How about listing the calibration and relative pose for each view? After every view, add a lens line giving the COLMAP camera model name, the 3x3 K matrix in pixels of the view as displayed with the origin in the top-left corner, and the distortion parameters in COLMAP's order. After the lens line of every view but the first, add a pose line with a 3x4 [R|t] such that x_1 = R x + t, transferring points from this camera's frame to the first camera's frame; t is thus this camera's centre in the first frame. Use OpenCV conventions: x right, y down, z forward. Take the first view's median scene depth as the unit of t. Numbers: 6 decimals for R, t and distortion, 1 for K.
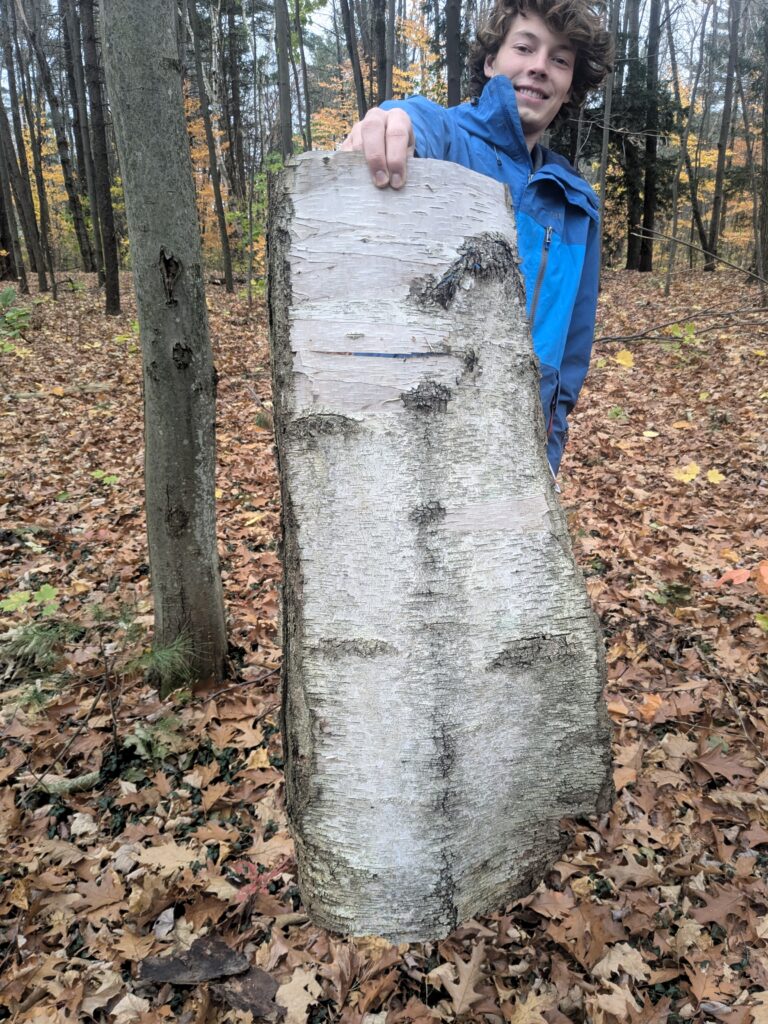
lens RADIAL K [[820.3, 0, 383.2], [0, 820.3, 513.8], [0, 0, 1]] dist [0.011579, -0.000614]
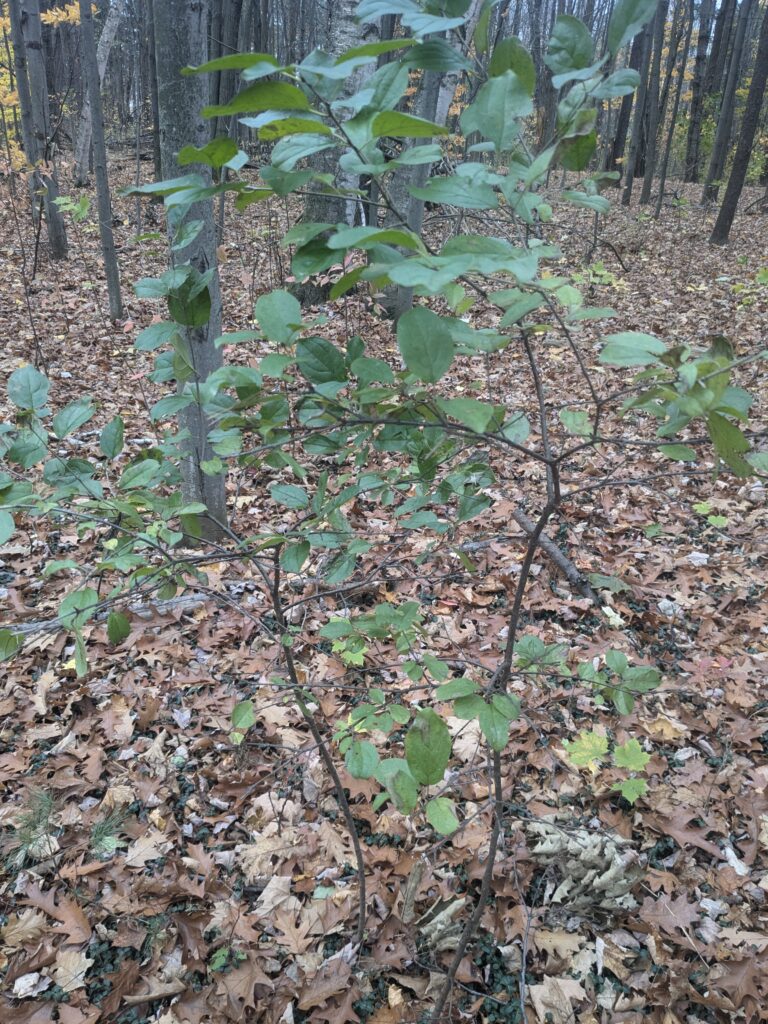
lens RADIAL K [[820.3, 0, 383.3], [0, 820.3, 510.4], [0, 0, 1]] dist [0.011579, -0.000614]
pose [[0.789960, 0.305363, -0.531712, -0.182594], [-0.251350, 0.952230, 0.173439, -0.107212], [0.559274, -0.003364, 0.828976, 0.217848]]
